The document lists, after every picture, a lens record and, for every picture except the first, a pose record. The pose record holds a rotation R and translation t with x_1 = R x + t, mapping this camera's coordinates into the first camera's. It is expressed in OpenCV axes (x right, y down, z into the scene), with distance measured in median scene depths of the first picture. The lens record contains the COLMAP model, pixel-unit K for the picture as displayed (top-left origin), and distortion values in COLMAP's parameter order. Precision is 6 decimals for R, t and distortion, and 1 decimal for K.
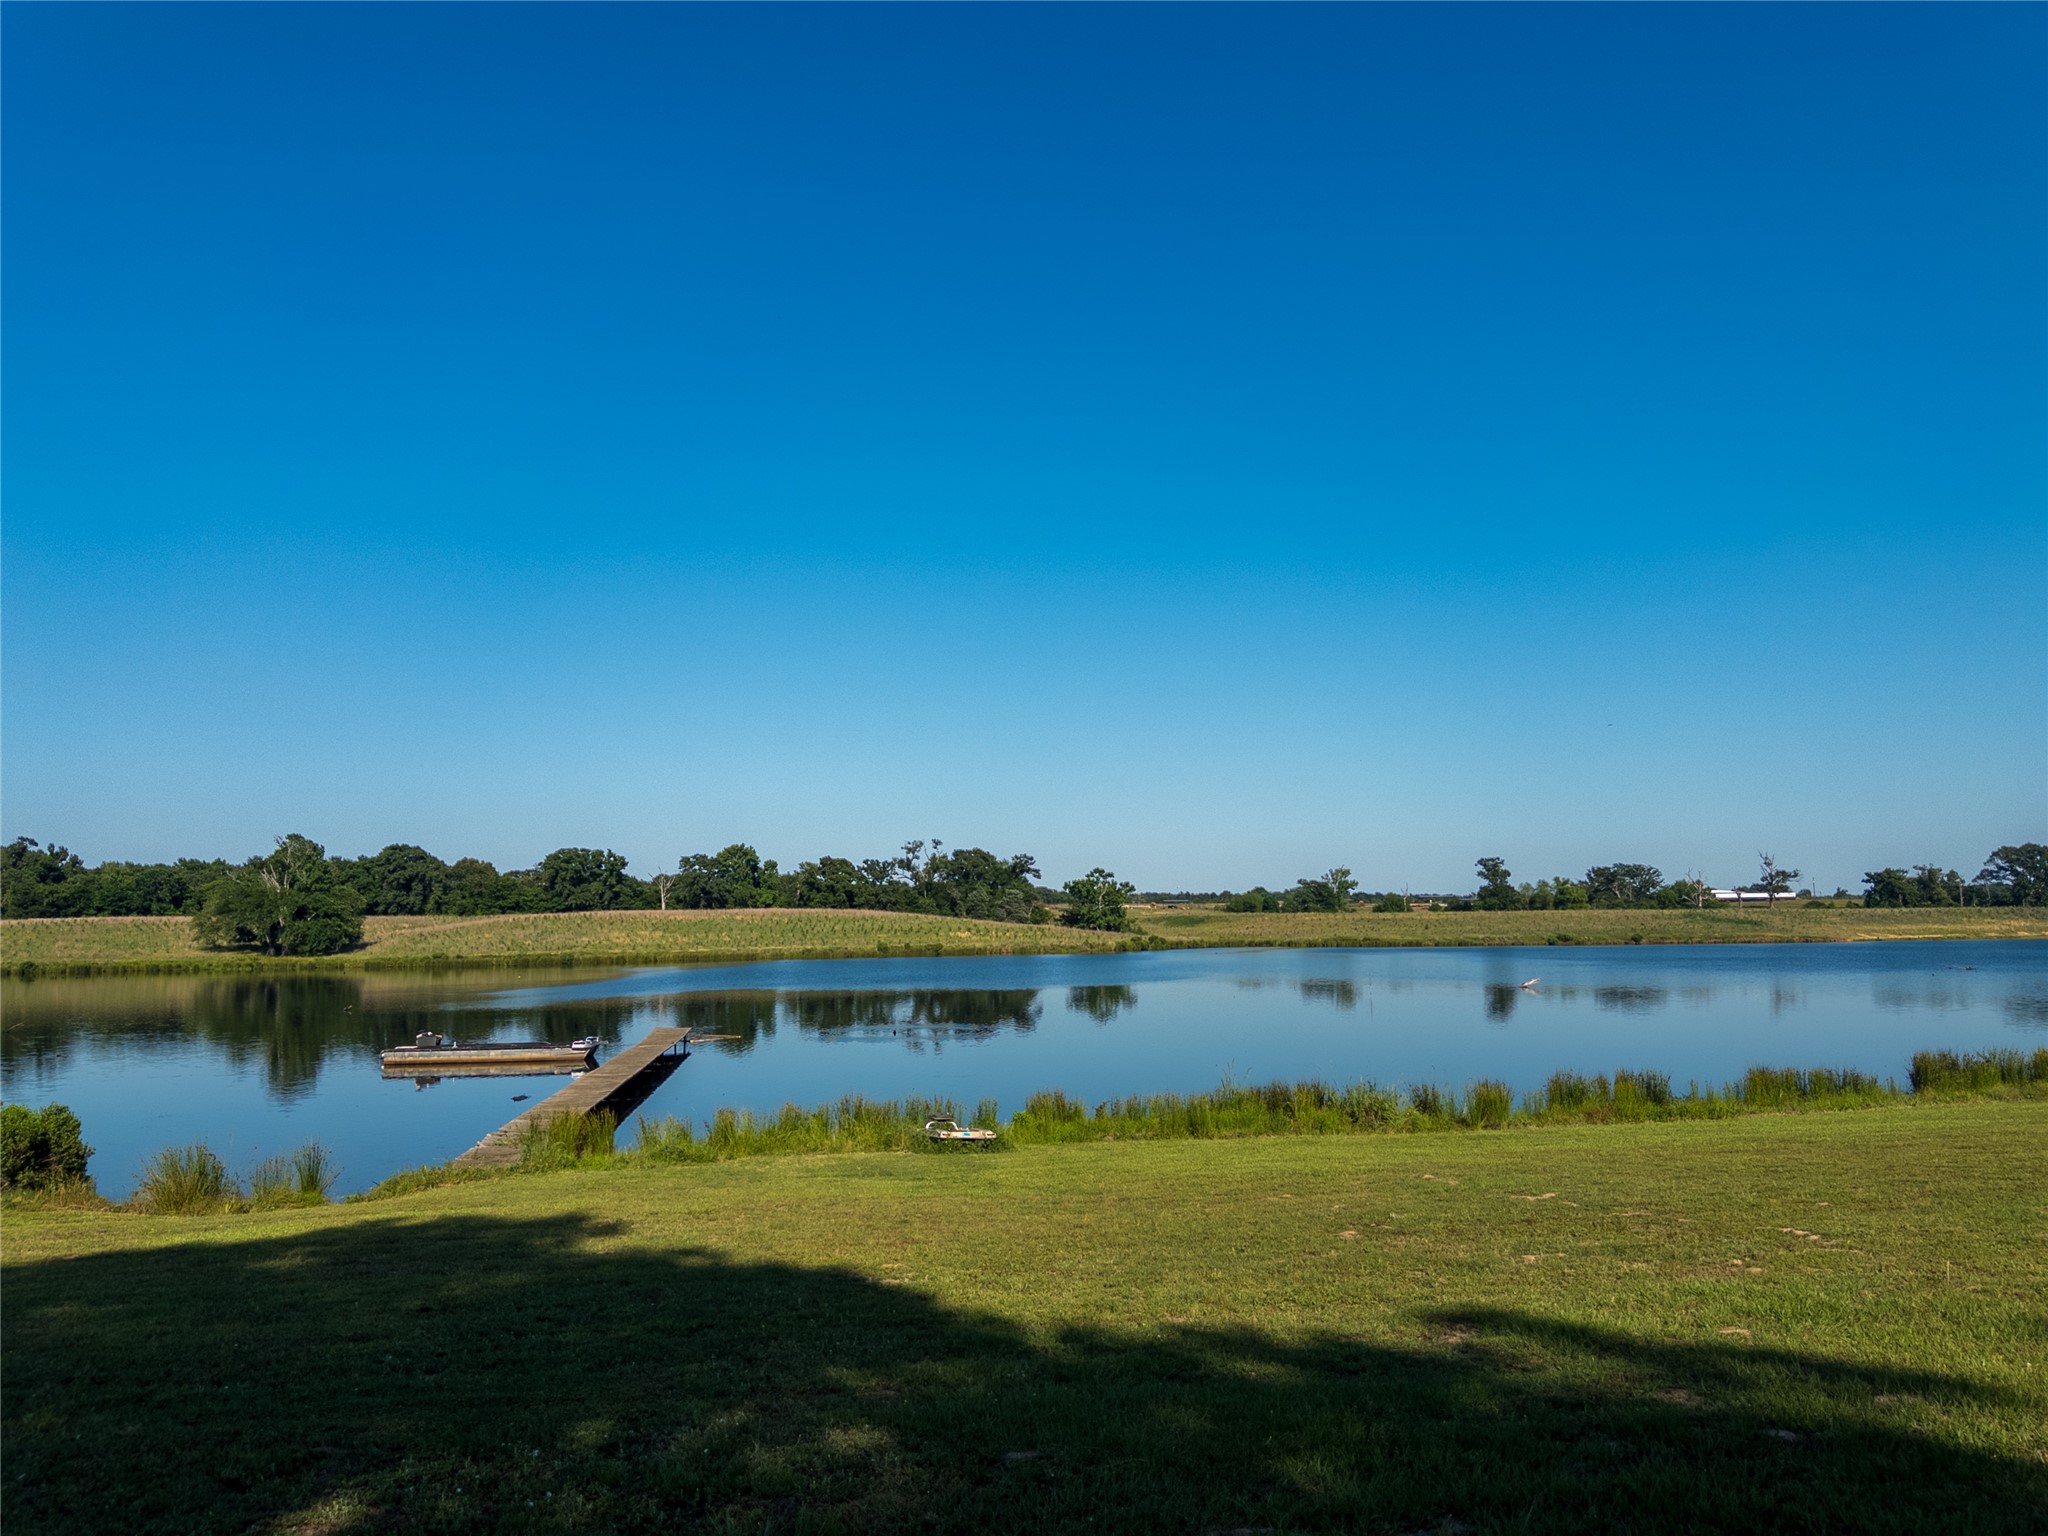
lens RADIAL K [[1412.0, 0, 1018.6], [0, 1412.0, 763.9], [0, 0, 1]] dist [0.085952, -0.076090]
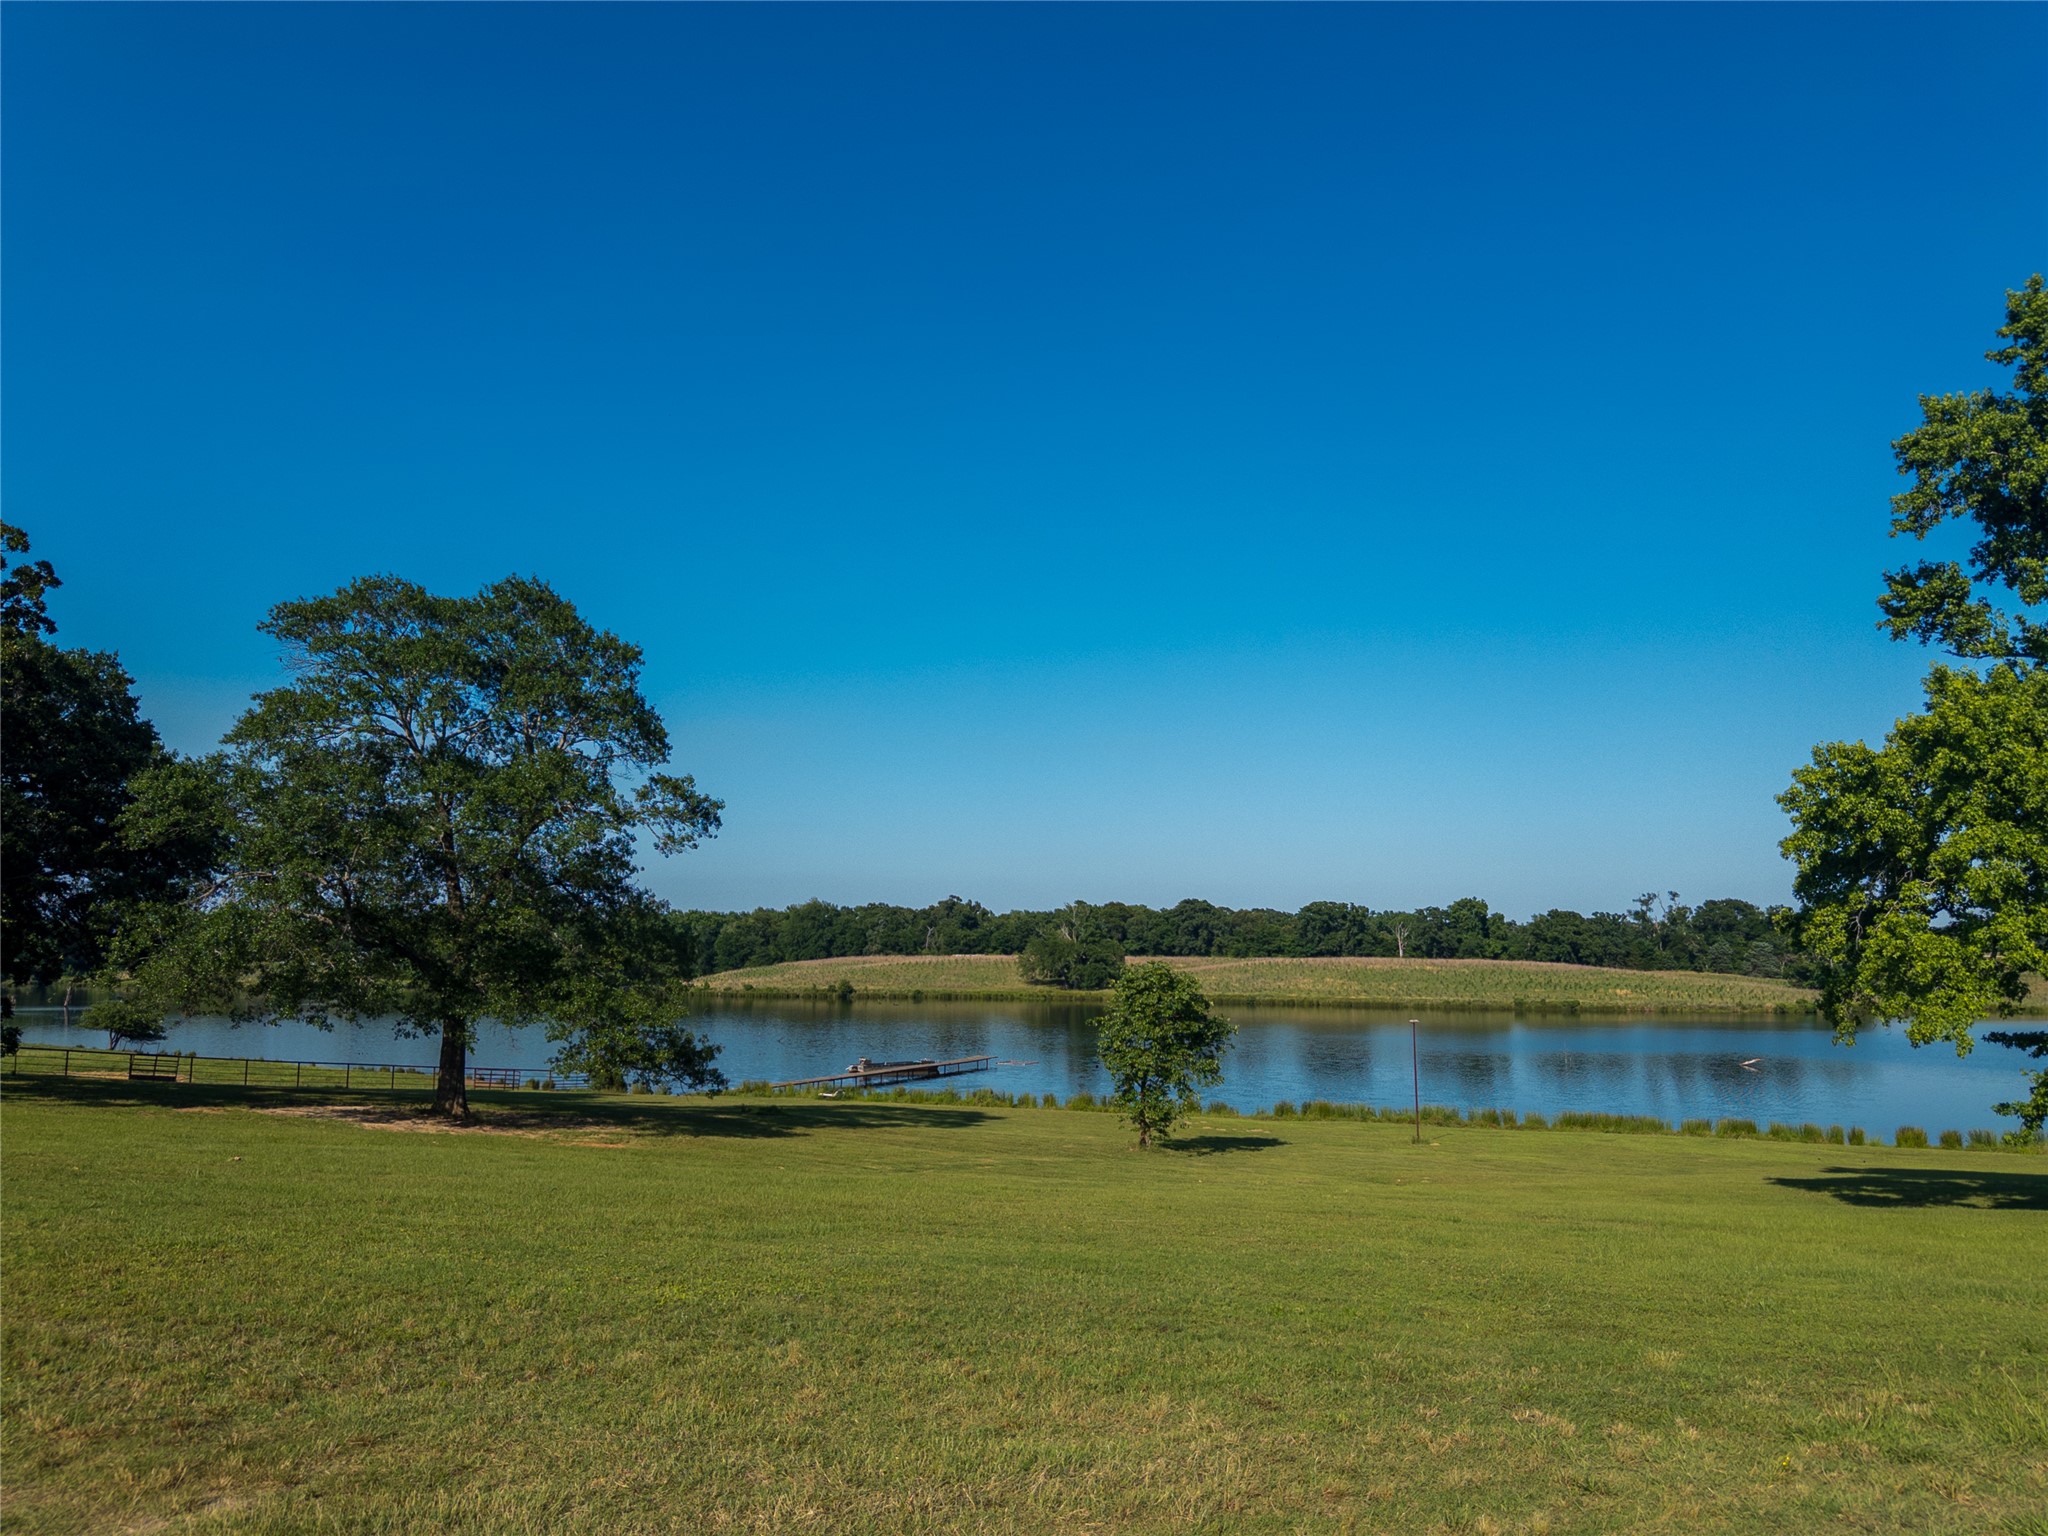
lens RADIAL K [[1412.0, 0, 1018.6], [0, 1412.0, 763.9], [0, 0, 1]] dist [0.085952, -0.076090]
pose [[0.817901, -0.061055, -0.572111, 0.170638], [0.049861, 0.998134, -0.035238, -0.027047], [0.573195, 0.000295, 0.819419, -0.102057]]
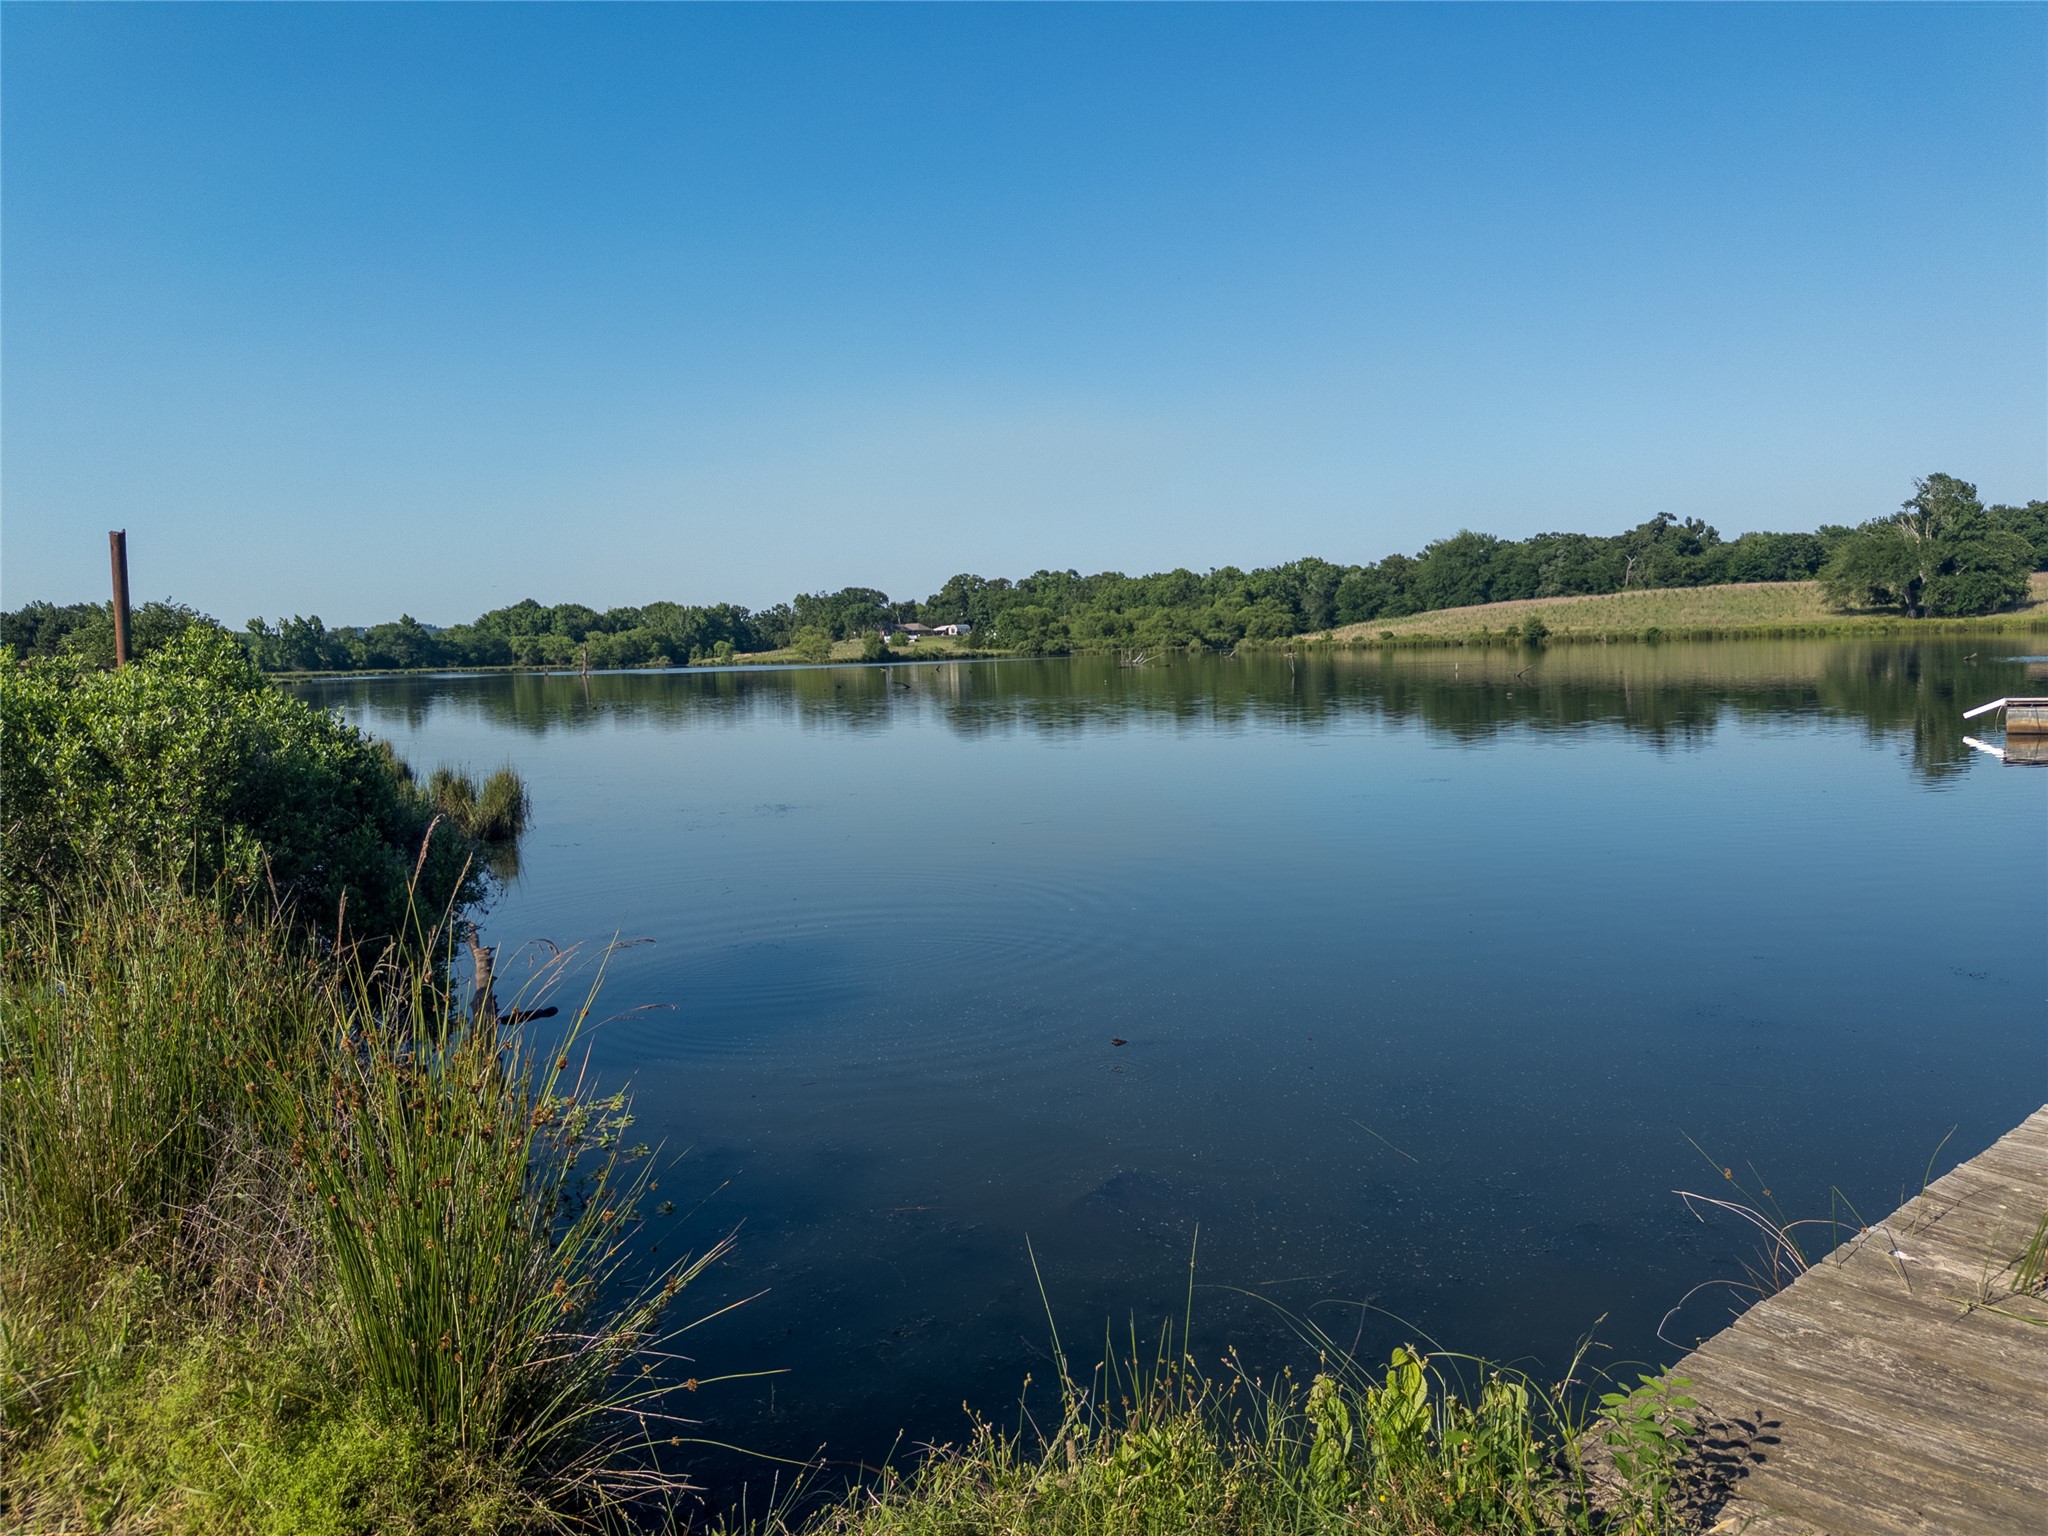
lens RADIAL K [[1412.0, 0, 1018.6], [0, 1412.0, 763.9], [0, 0, 1]] dist [0.085952, -0.076090]
pose [[0.505828, 0.066408, -0.860074, -0.032486], [0.124298, 0.981017, 0.148848, 0.017776], [0.853632, -0.182197, 0.487972, 0.081438]]
